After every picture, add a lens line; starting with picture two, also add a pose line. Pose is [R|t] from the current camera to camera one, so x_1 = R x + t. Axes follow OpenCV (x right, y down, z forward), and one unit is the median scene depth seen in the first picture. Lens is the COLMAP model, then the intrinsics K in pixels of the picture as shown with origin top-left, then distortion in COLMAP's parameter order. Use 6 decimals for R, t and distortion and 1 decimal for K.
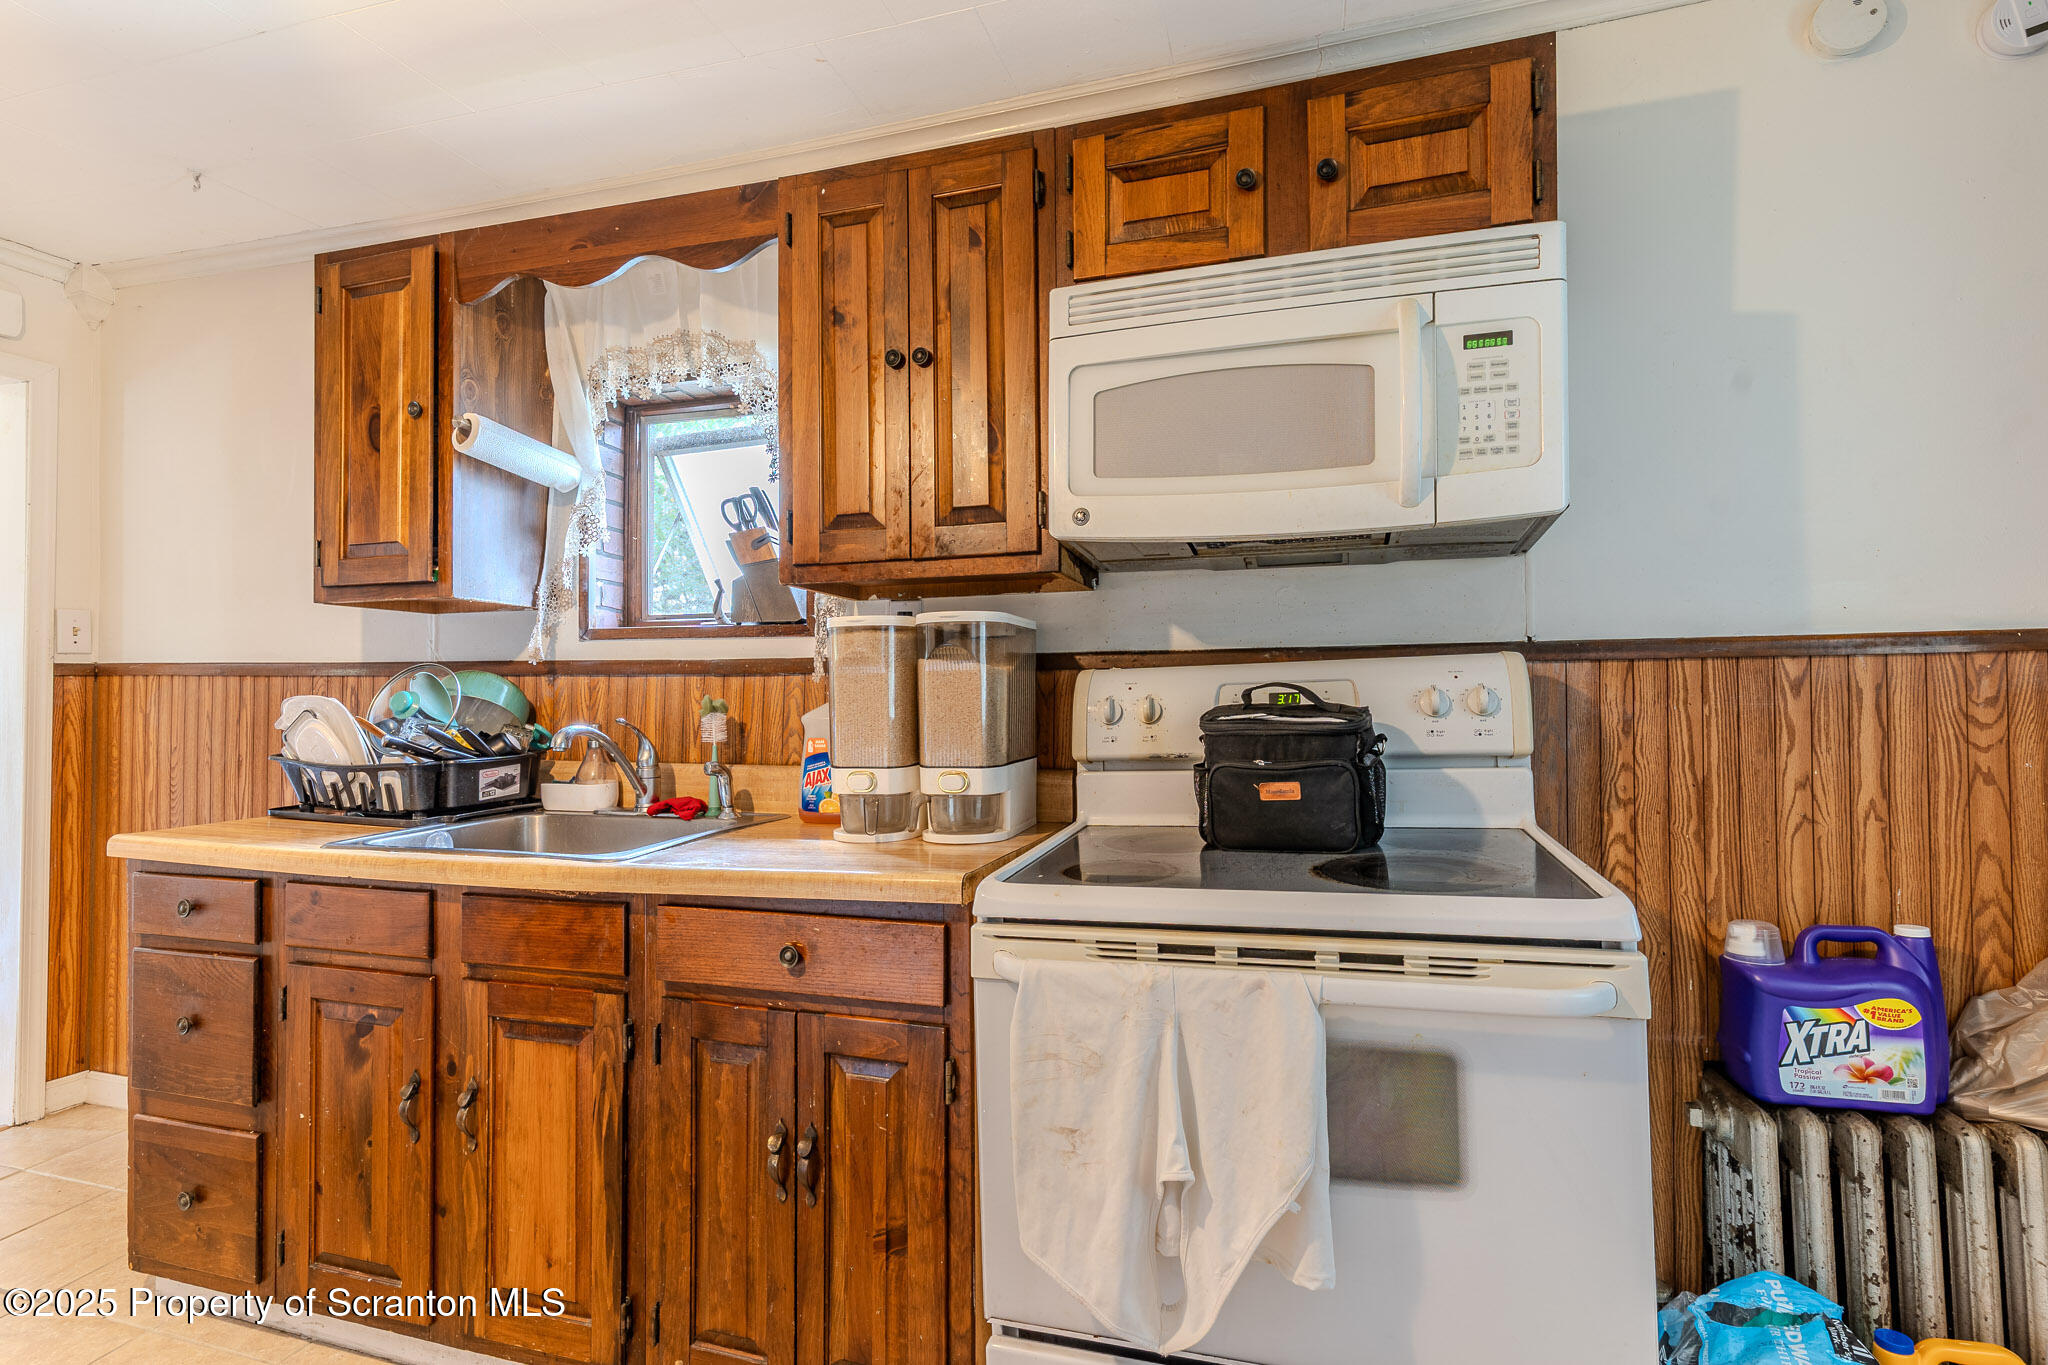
lens RADIAL K [[991.4, 0, 1014.6], [0, 991.4, 677.4], [0, 0, 1]] dist [0.005024, 0.000240]
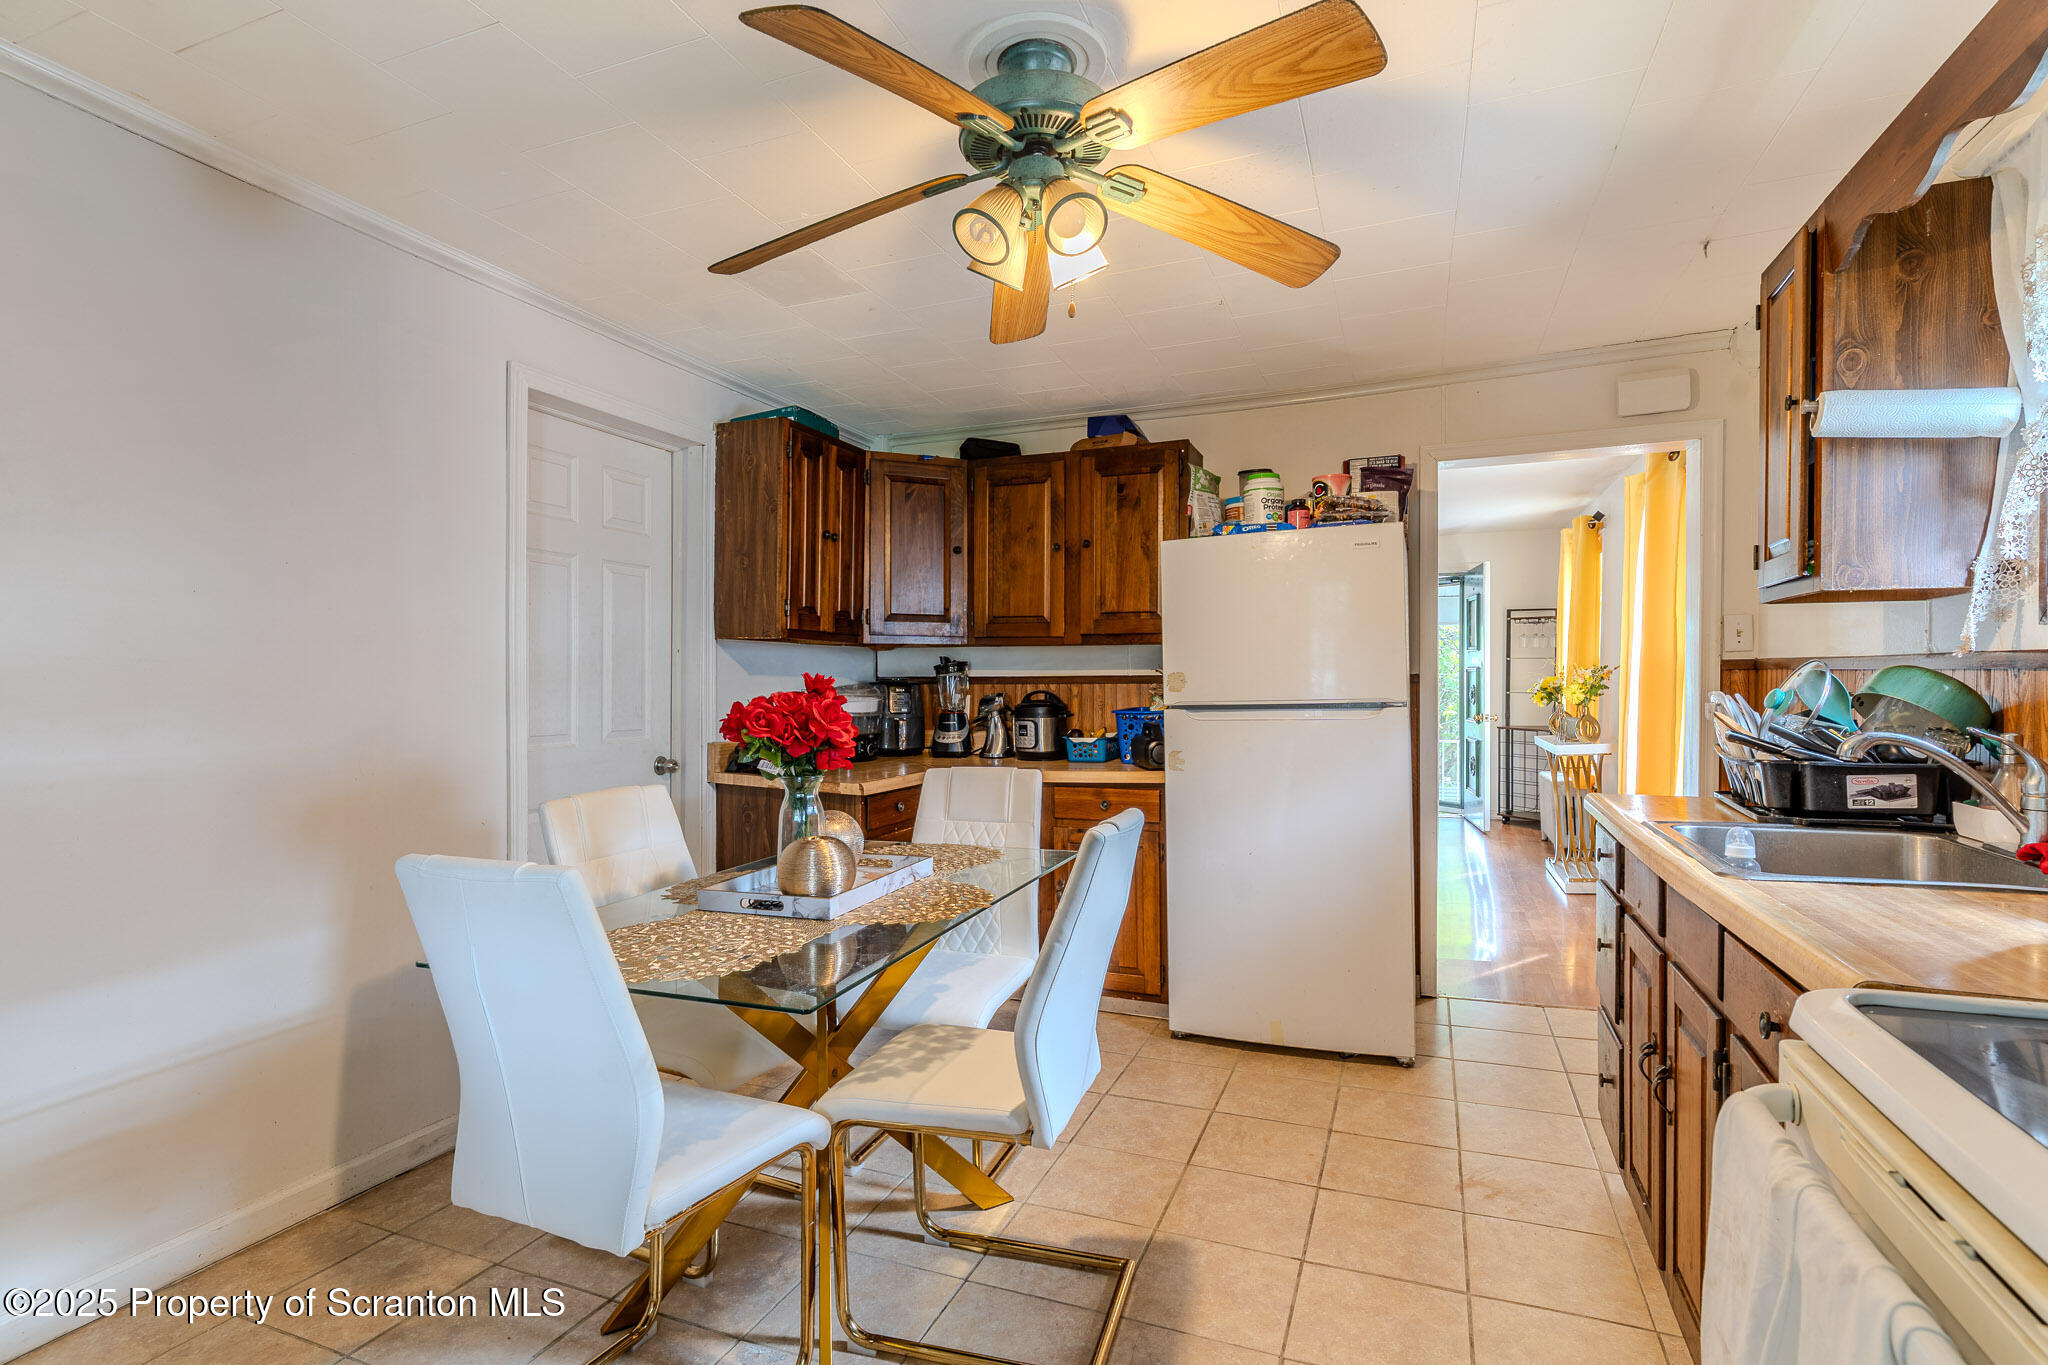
lens RADIAL K [[977.2, 0, 1024.0], [0, 977.2, 682.5], [0, 0, 1]] dist [0.000971, -0.000040]
pose [[-0.086592, 0.007526, -0.996215, 0.525650], [0.016955, 0.999838, 0.006080, -0.013444], [0.996100, -0.016364, -0.086706, 0.393026]]
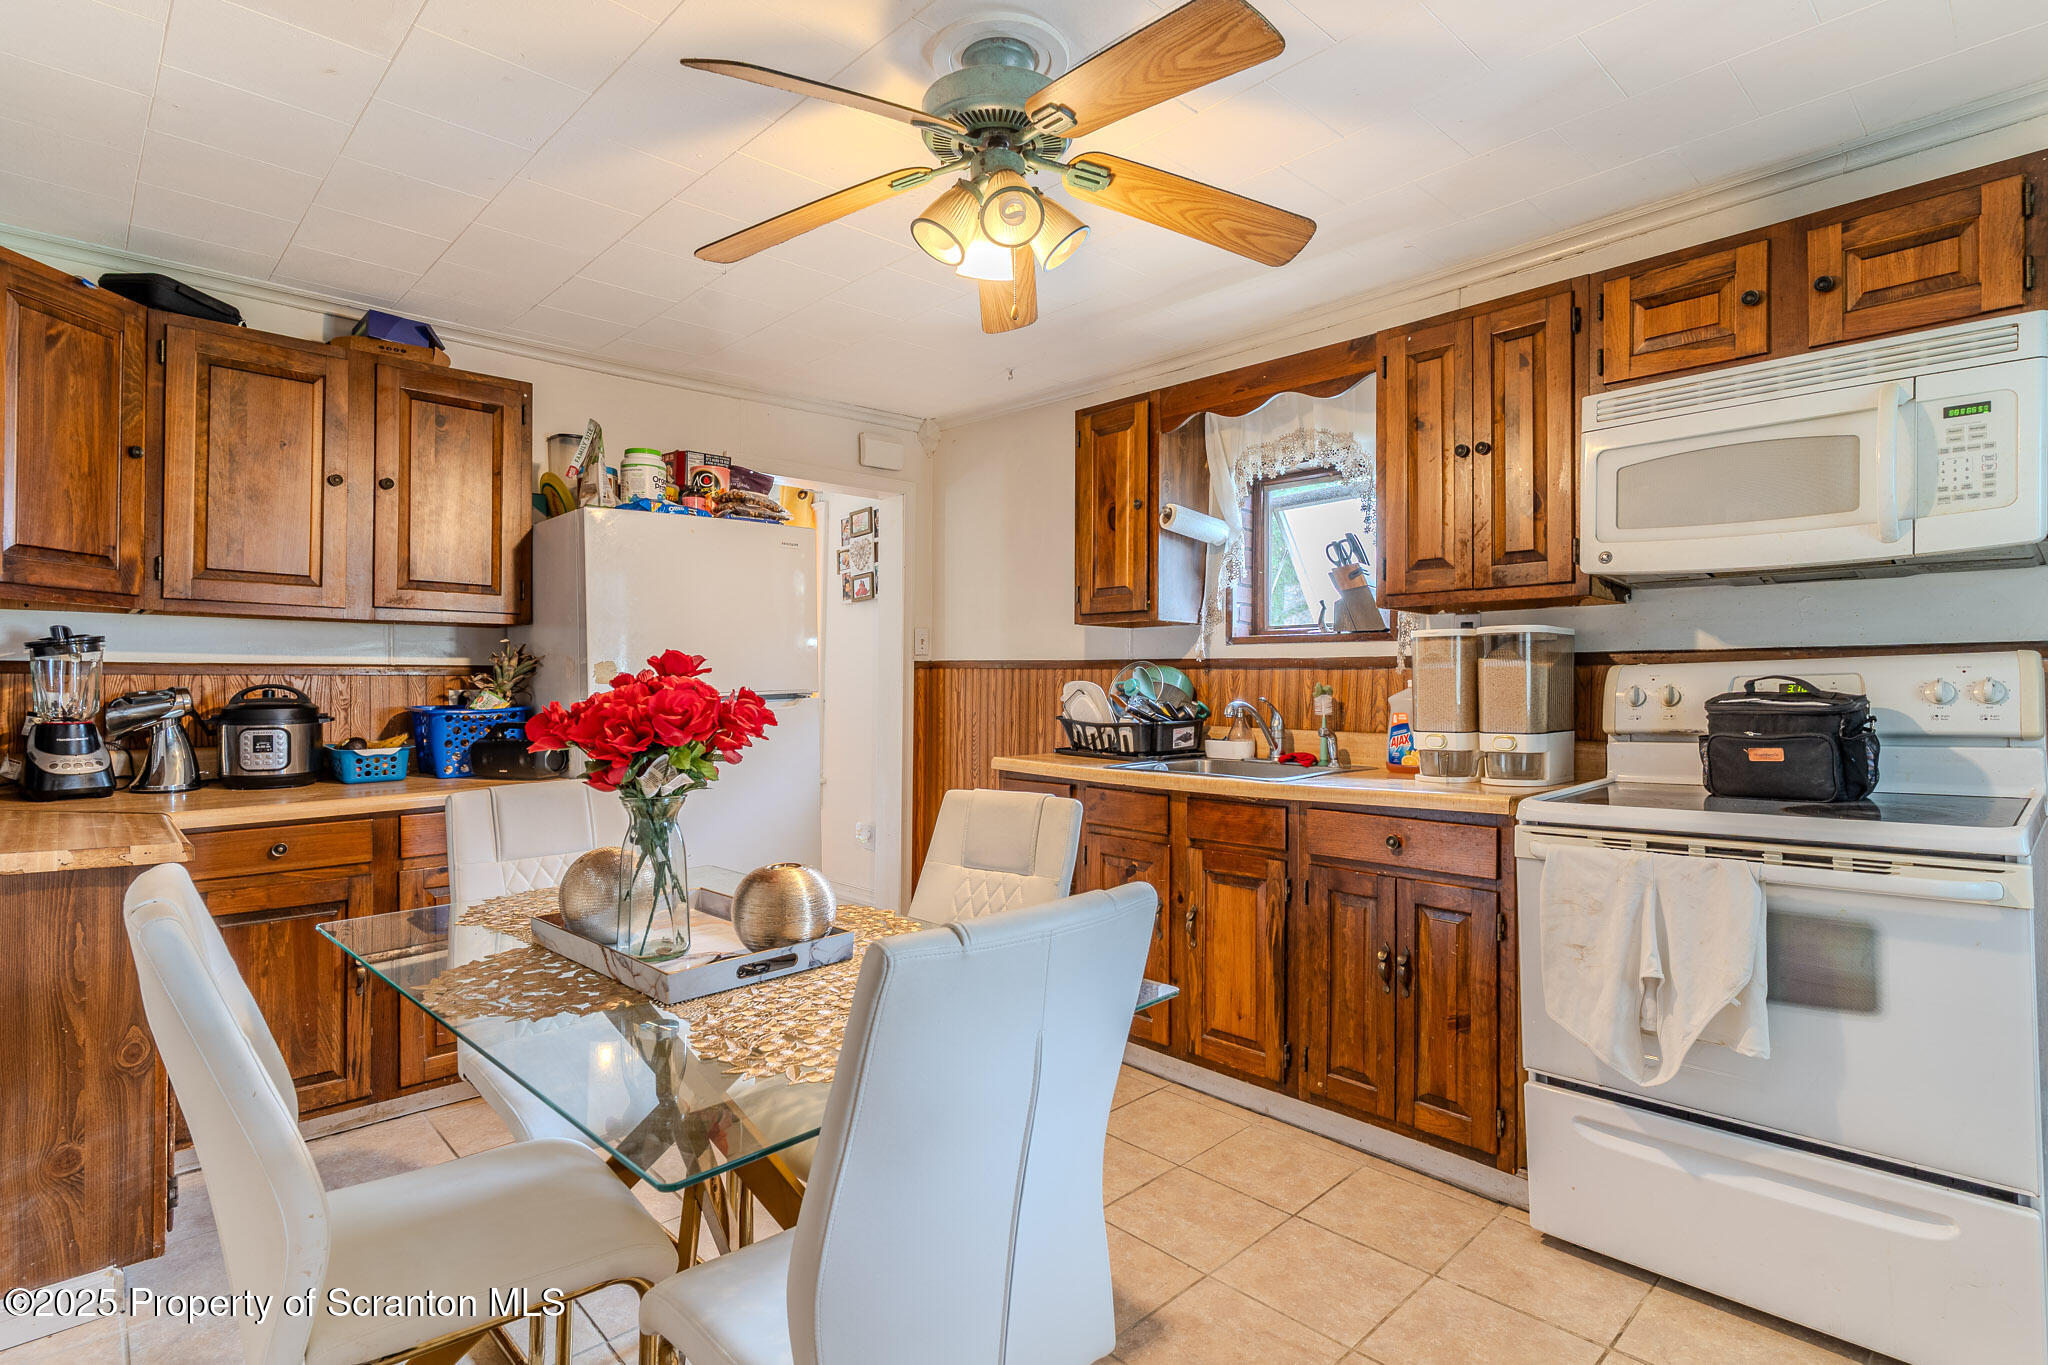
lens RADIAL K [[999.6, 0, 1031.9], [0, 999.6, 680.6], [0, 0, 1]] dist [0.005057, 0.000772]
pose [[0.873134, 0.006212, -0.487441, 0.046907], [0.000516, 0.999906, 0.013667, -0.006440], [0.487481, -0.012185, 0.873049, -0.606586]]
